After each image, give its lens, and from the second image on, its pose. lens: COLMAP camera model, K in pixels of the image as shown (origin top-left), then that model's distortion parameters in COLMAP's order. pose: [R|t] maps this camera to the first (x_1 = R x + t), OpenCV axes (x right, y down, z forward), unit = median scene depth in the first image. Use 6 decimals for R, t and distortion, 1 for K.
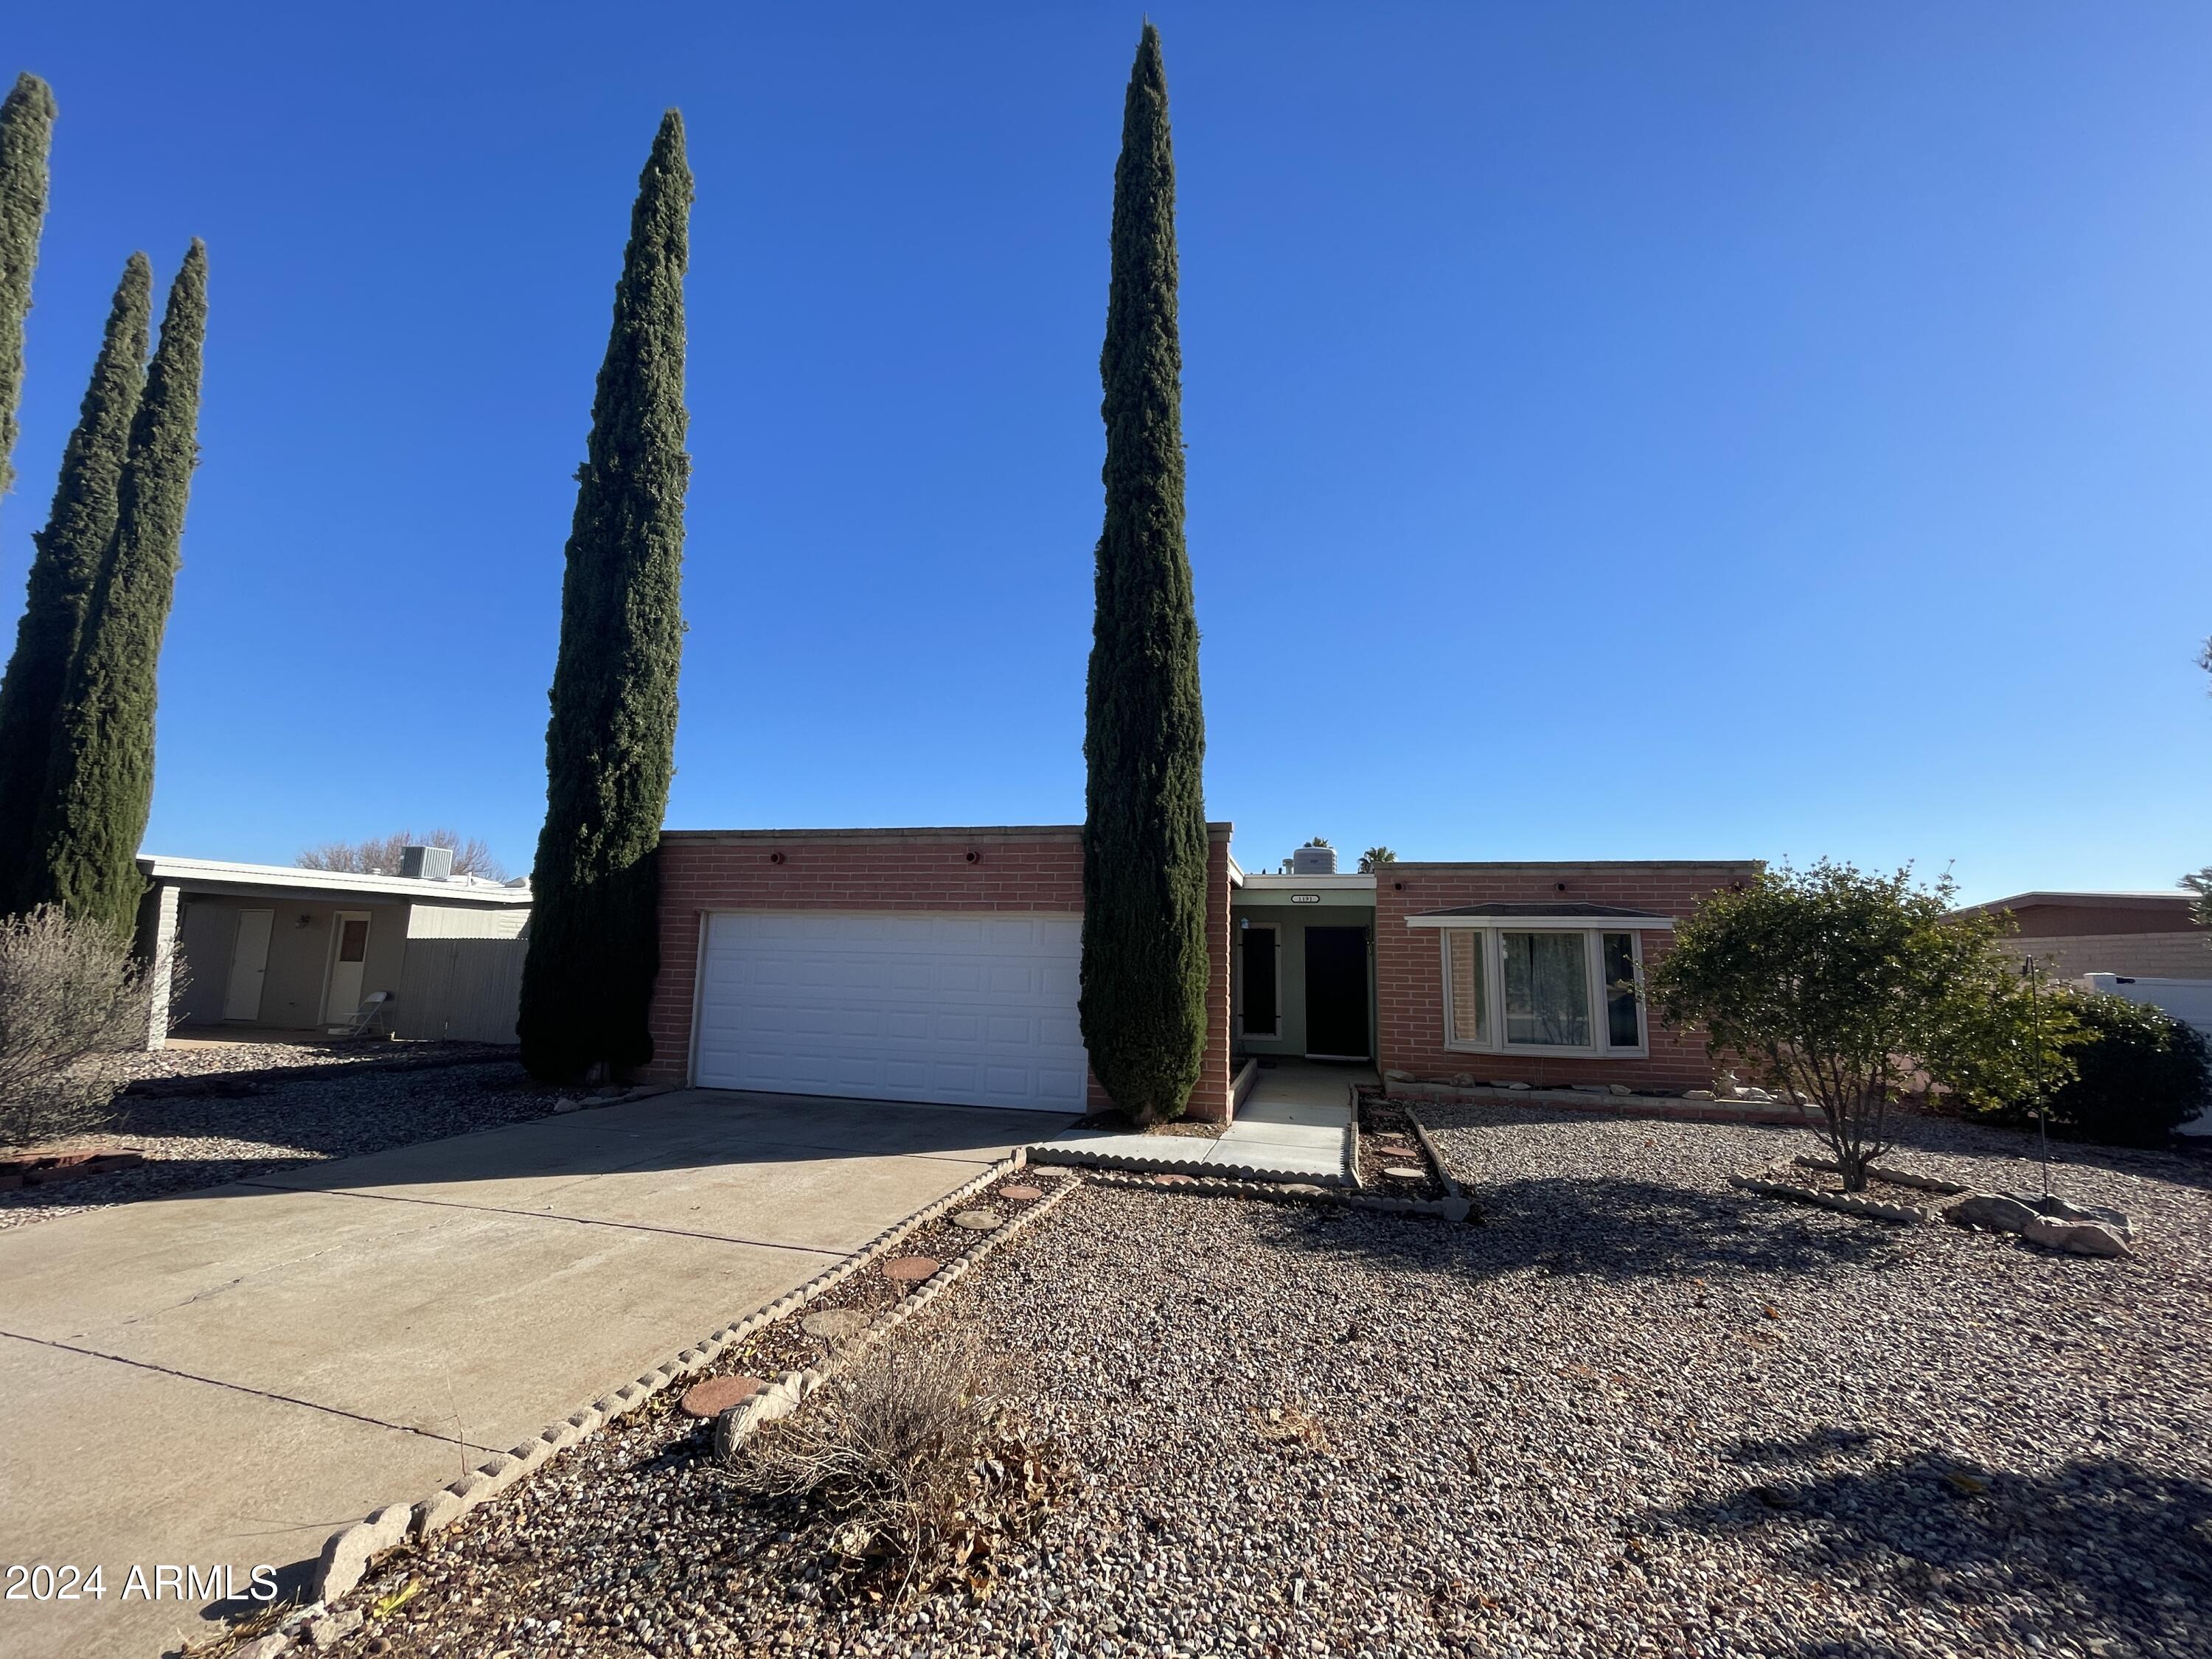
lens RADIAL K [[895.2, 0, 1102.4], [0, 895.2, 826.6], [0, 0, 1]] dist [-0.000148, -0.000159]
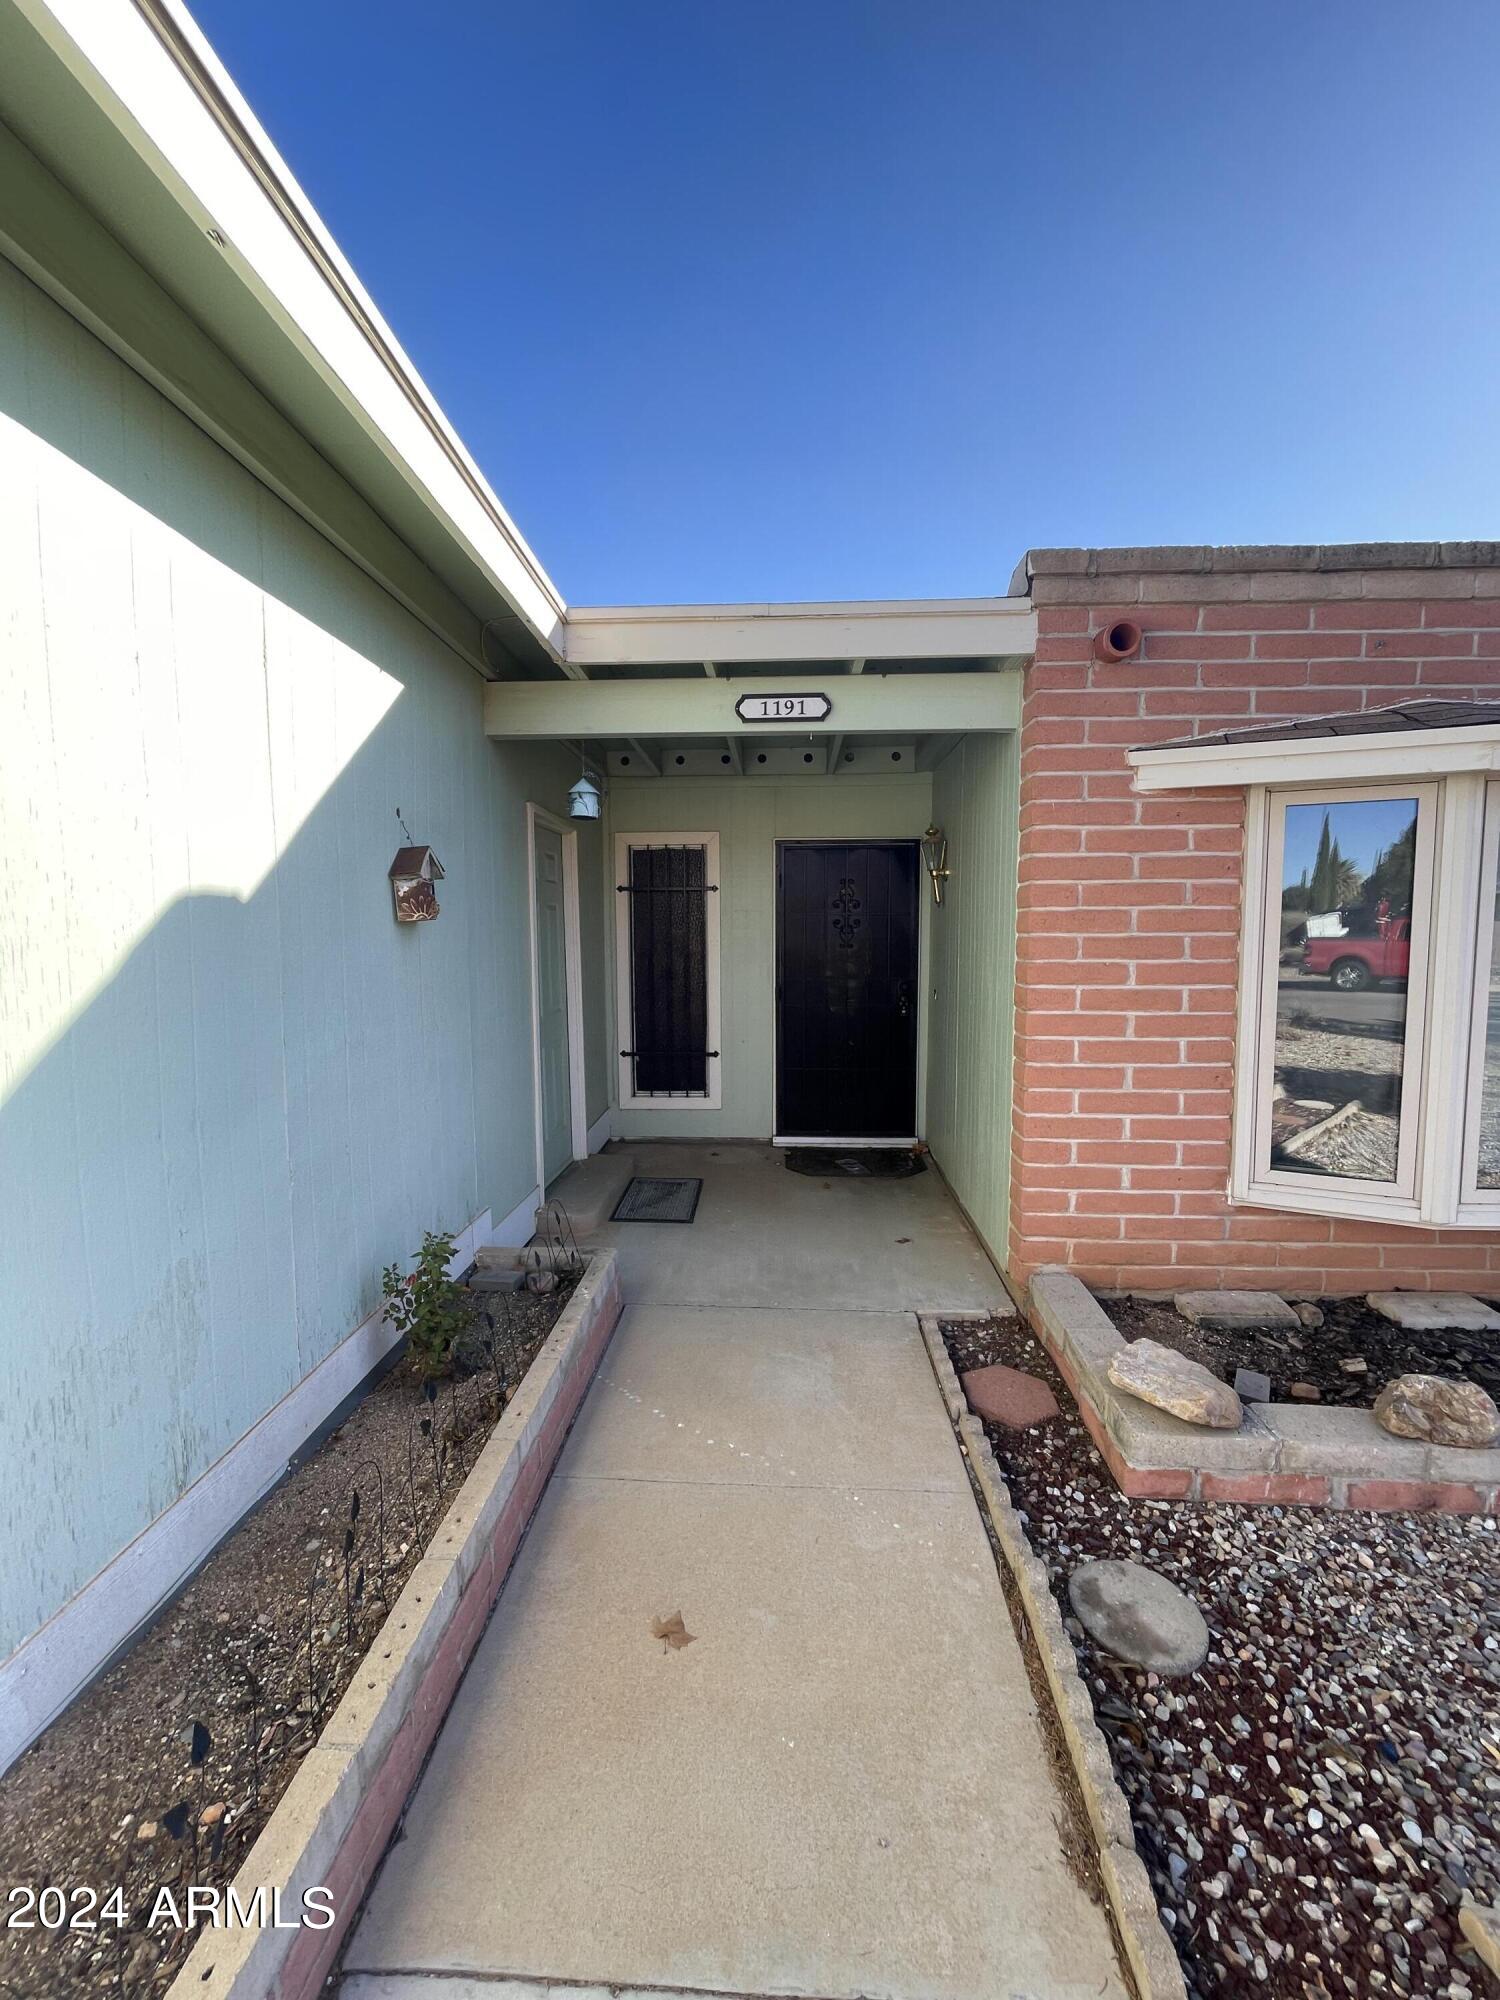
lens RADIAL K [[809.4, 0, 748.1], [0, 809.4, 997.1], [0, 0, 1]] dist [-0.000148, -0.000159]
pose [[0.980348, -0.039506, 0.193279, 0.168546], [-0.005493, 0.973897, 0.226923, 0.118003], [-0.197199, -0.223525, 0.954541, 0.764930]]
